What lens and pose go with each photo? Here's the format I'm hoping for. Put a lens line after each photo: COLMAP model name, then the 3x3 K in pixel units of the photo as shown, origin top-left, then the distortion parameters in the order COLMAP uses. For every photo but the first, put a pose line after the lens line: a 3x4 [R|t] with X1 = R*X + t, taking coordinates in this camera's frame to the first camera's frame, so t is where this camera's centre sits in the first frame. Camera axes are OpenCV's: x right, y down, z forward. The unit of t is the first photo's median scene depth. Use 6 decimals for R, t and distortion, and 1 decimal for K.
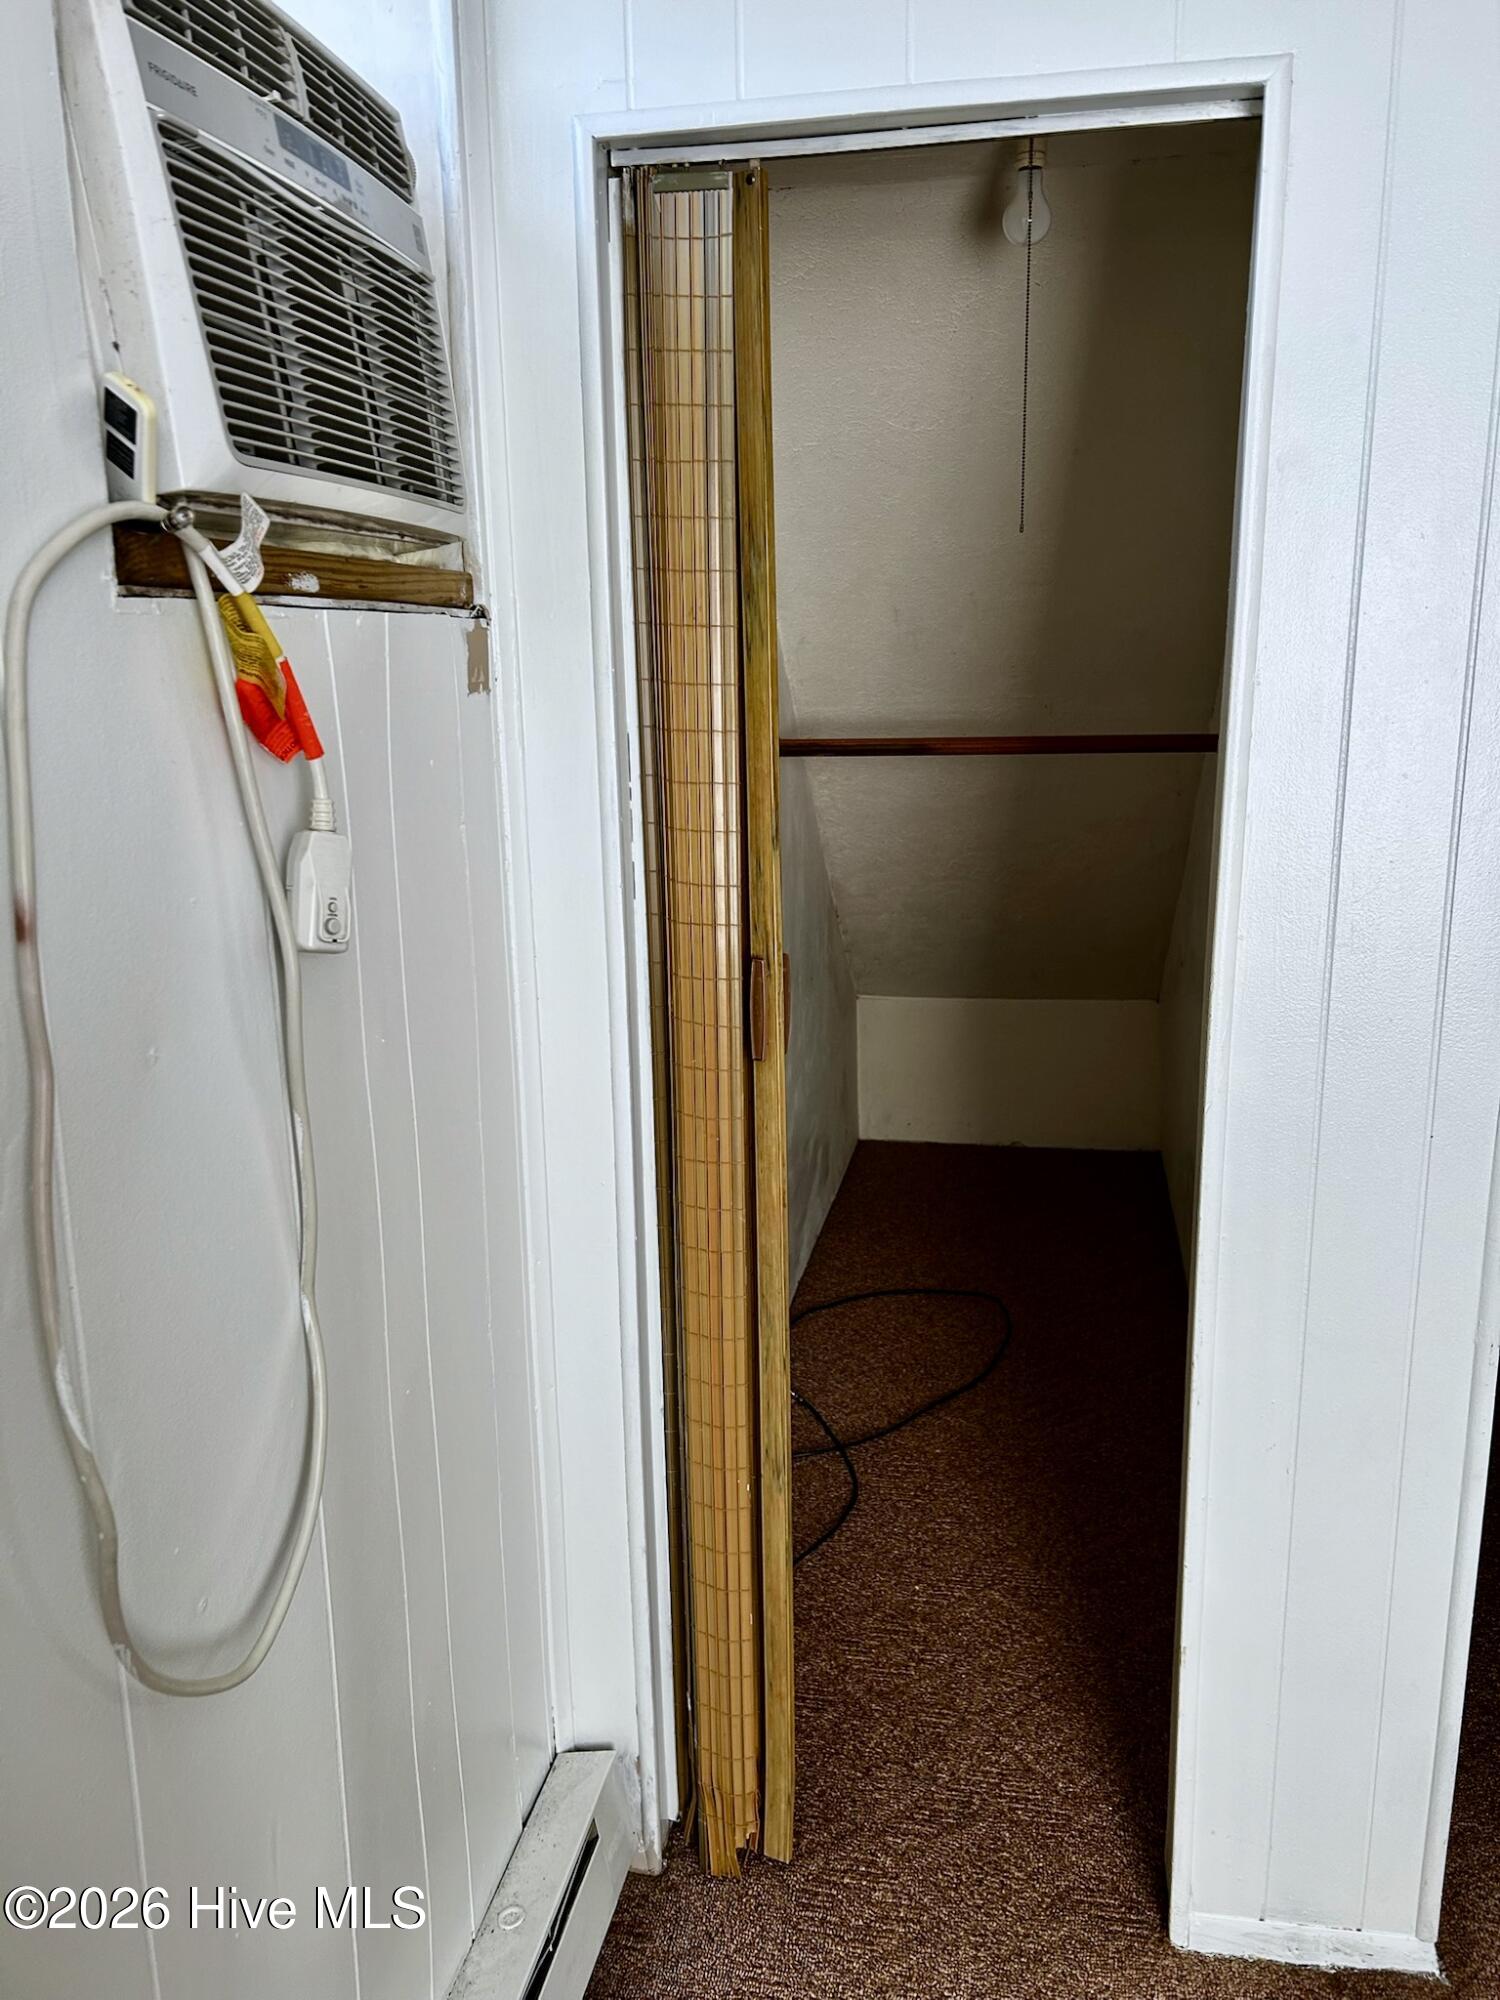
lens RADIAL K [[1525.4, 0, 753.6], [0, 1525.4, 992.9], [0, 0, 1]] dist [0.068510, -0.051796]
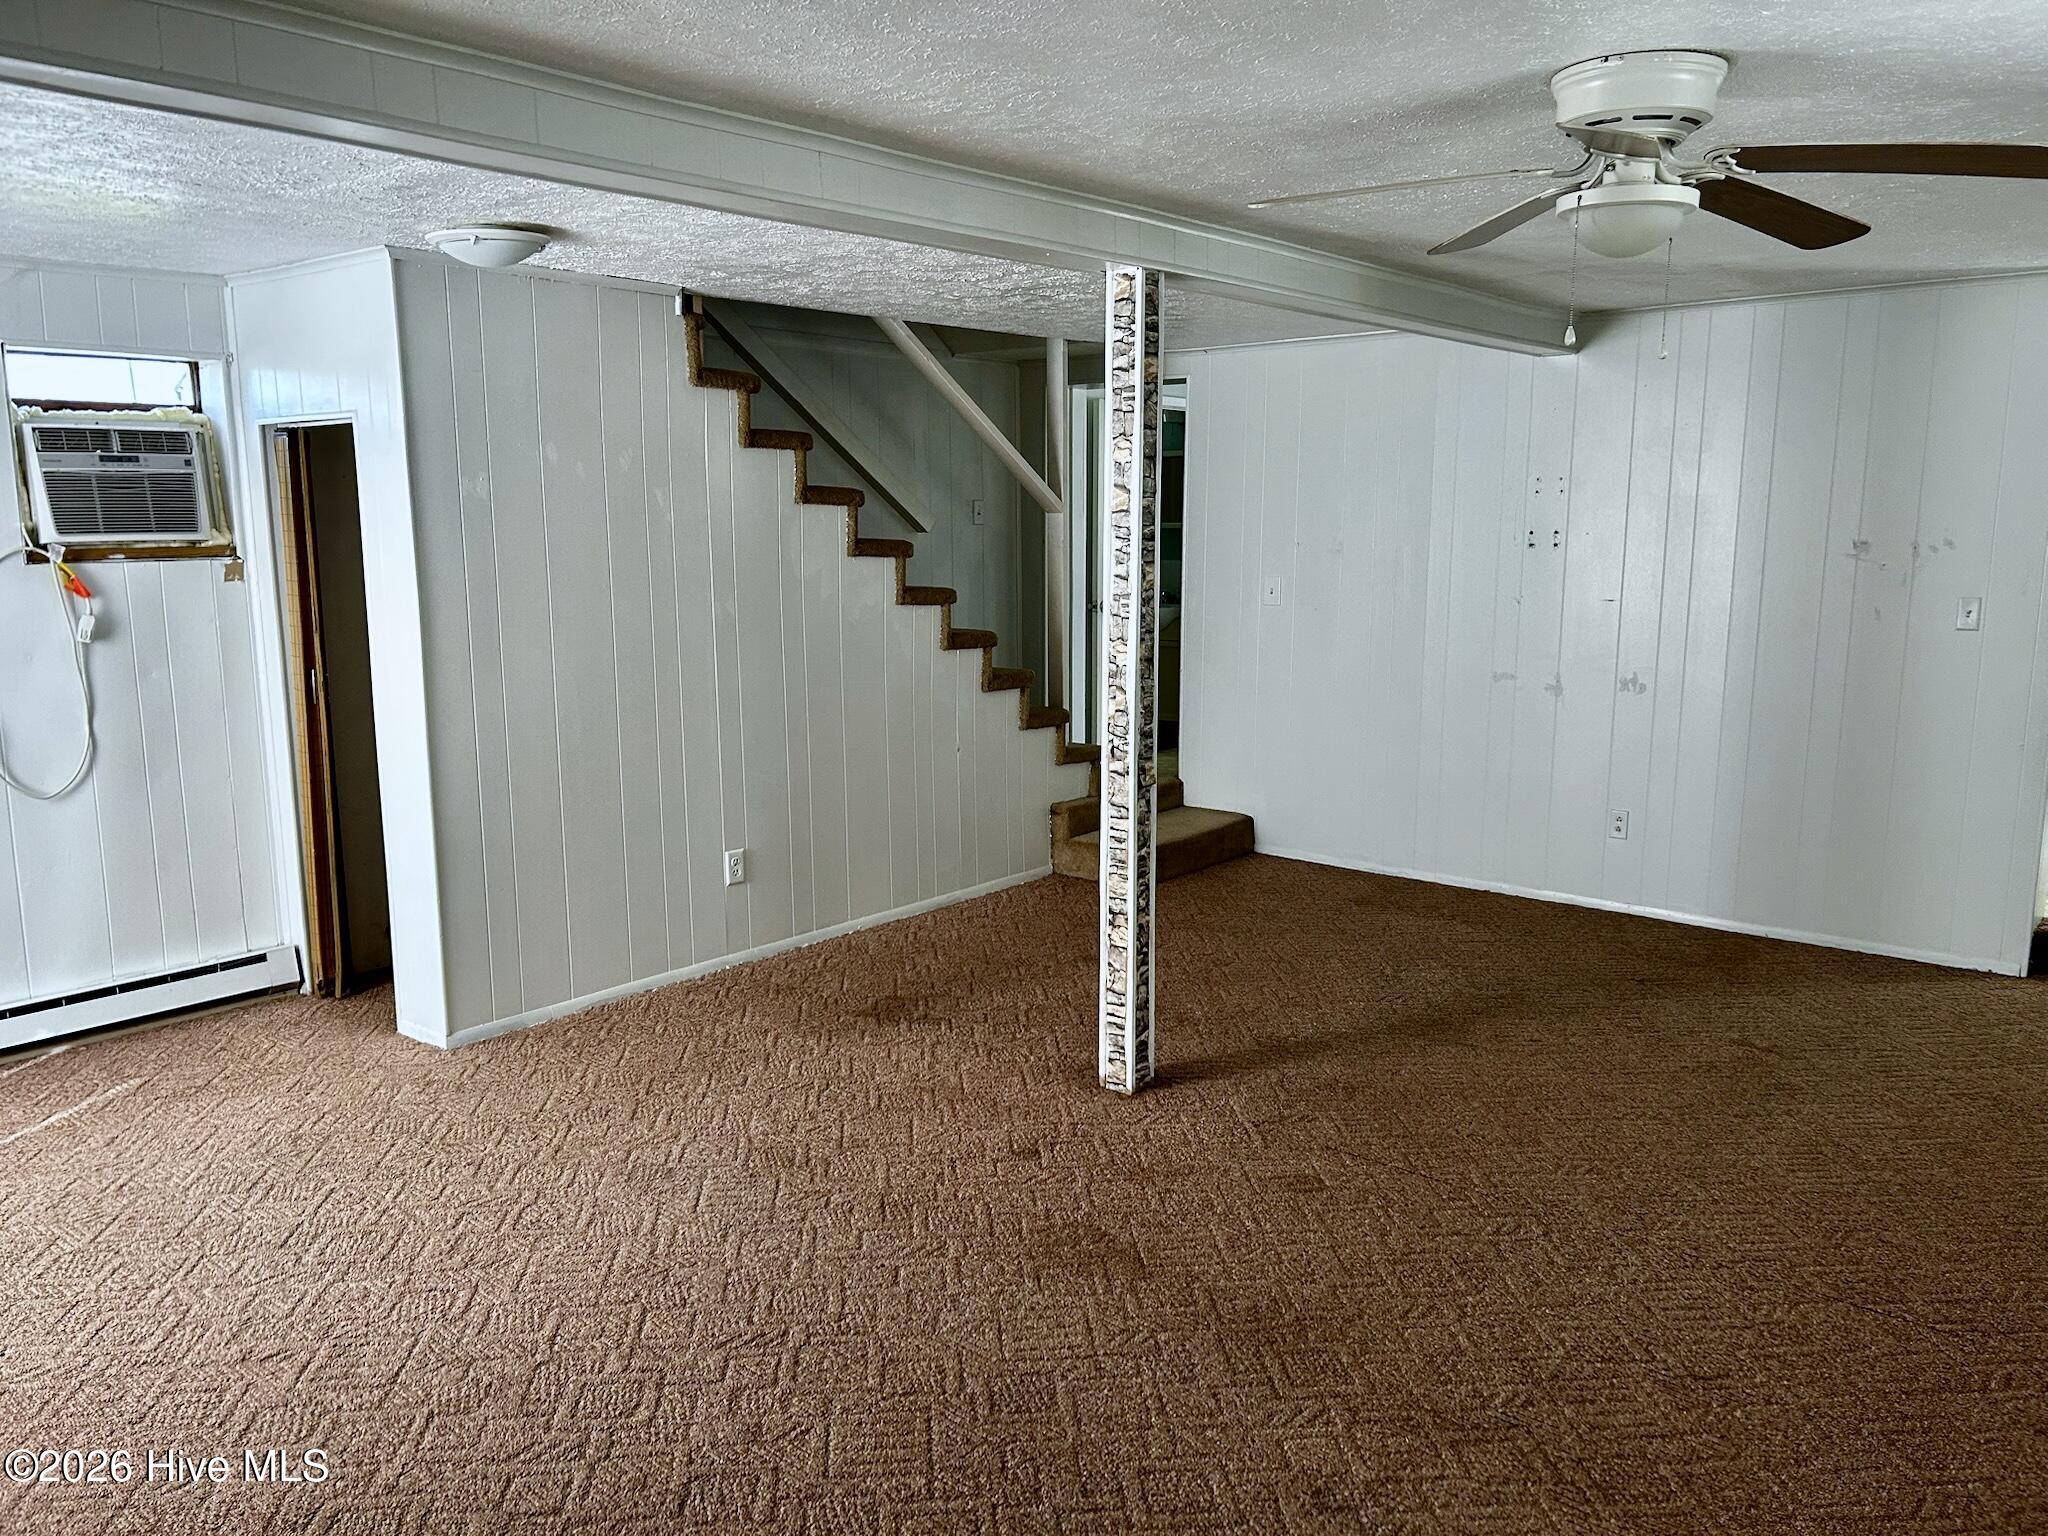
lens RADIAL K [[1562.0, 0, 1032.4], [0, 1562.0, 785.1], [0, 0, 1]] dist [0.068510, -0.051796]
pose [[0.875030, 0.089313, -0.475757, 4.024229], [-0.107718, 0.994115, -0.011496, 0.134466], [0.471931, 0.061307, 0.879502, -1.595930]]
